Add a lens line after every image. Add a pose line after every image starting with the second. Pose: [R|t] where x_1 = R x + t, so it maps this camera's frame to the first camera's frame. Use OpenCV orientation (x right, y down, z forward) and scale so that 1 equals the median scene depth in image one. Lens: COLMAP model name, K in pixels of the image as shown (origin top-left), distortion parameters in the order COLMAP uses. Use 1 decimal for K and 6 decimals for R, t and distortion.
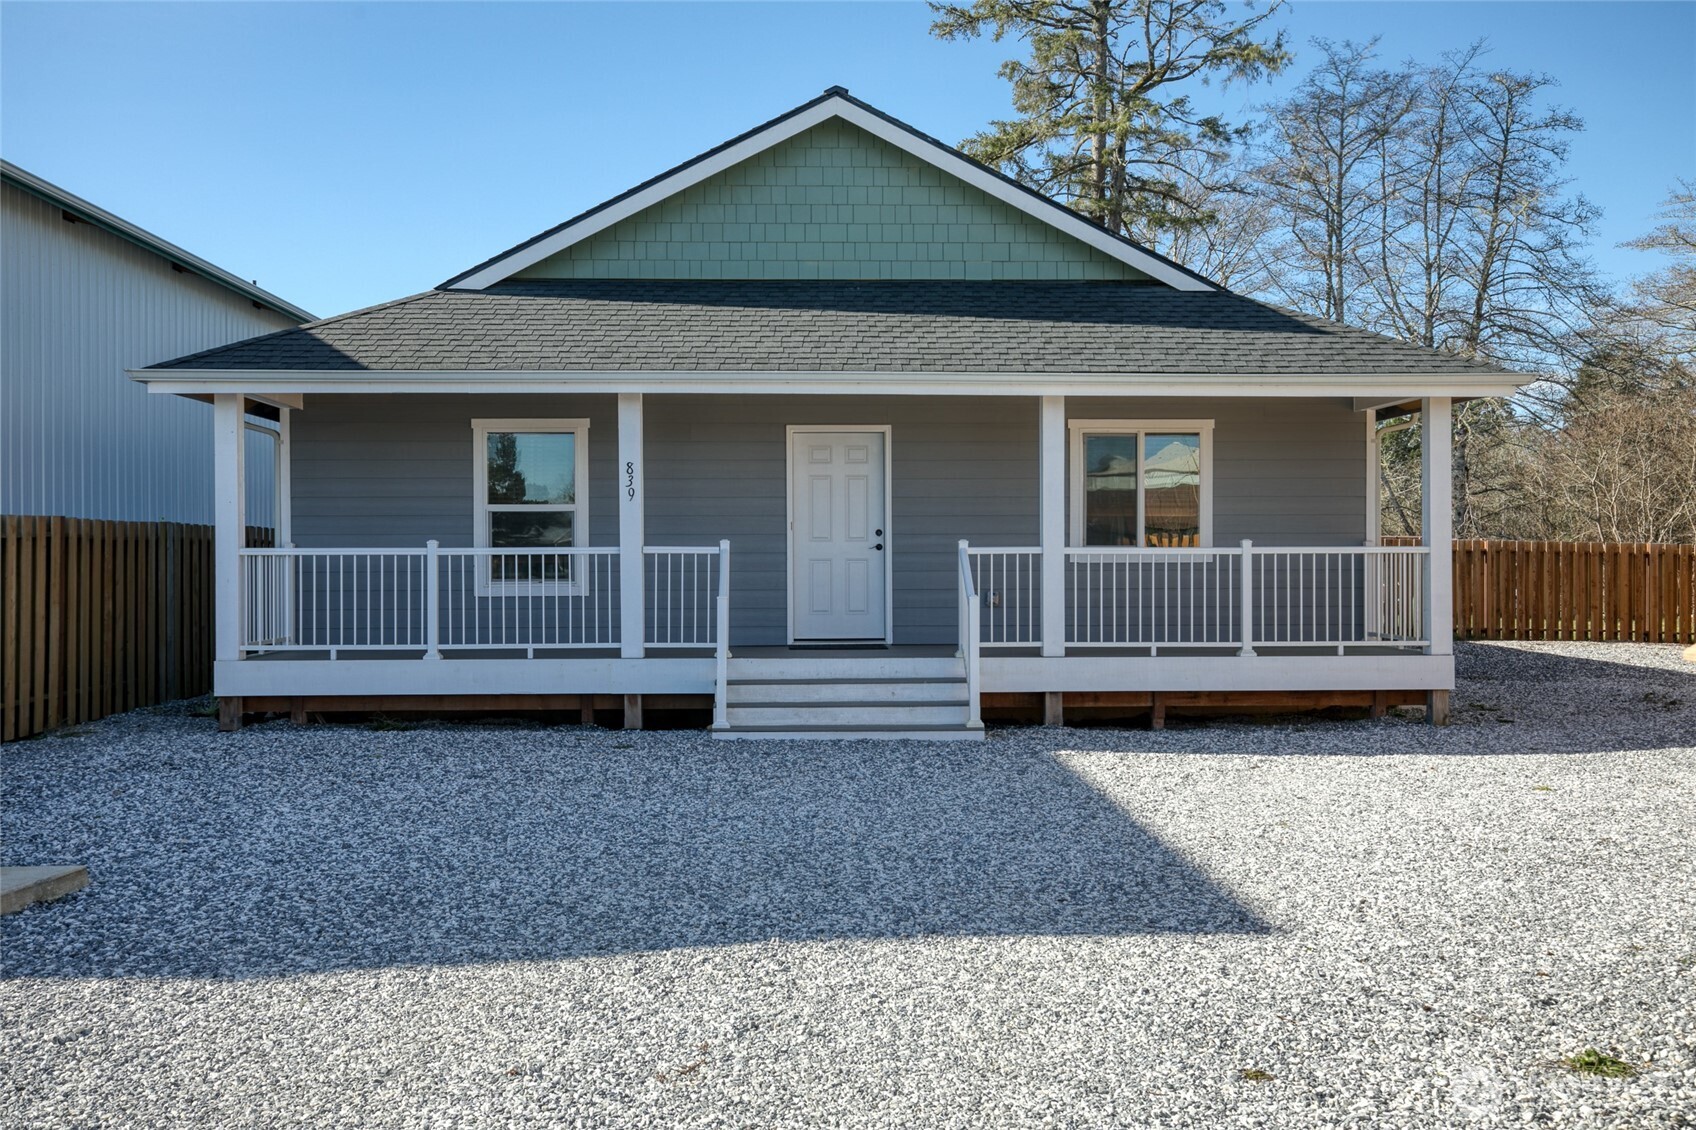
lens RADIAL K [[1710.3, 0, 847.0], [0, 1710.3, 568.4], [0, 0, 1]] dist [0.077320, 0.000000]
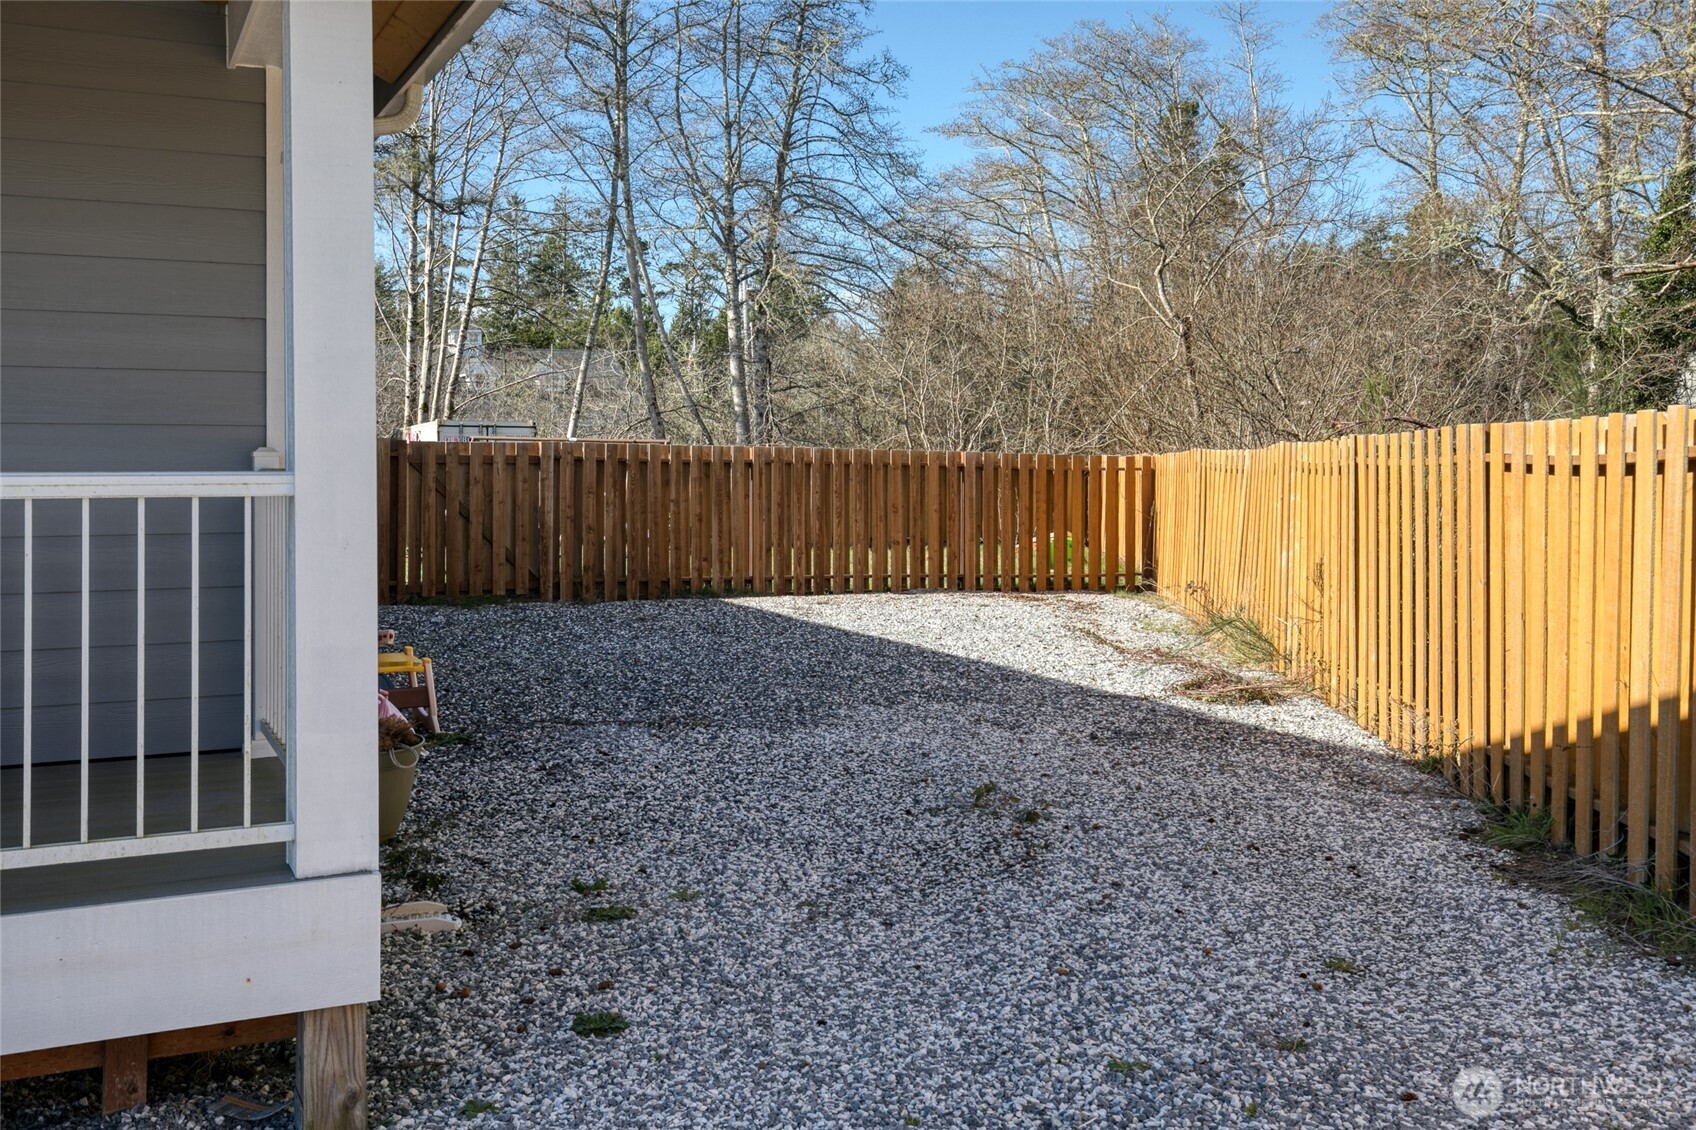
lens RADIAL K [[1710.3, 0, 848.4], [0, 1710.3, 561.1], [0, 0, 1]] dist [0.077320, 0.000000]
pose [[0.931656, -0.021511, 0.362705, 0.086305], [0.002737, 0.998633, 0.052197, -0.003365], [-0.363332, -0.047637, 0.930441, 0.193618]]
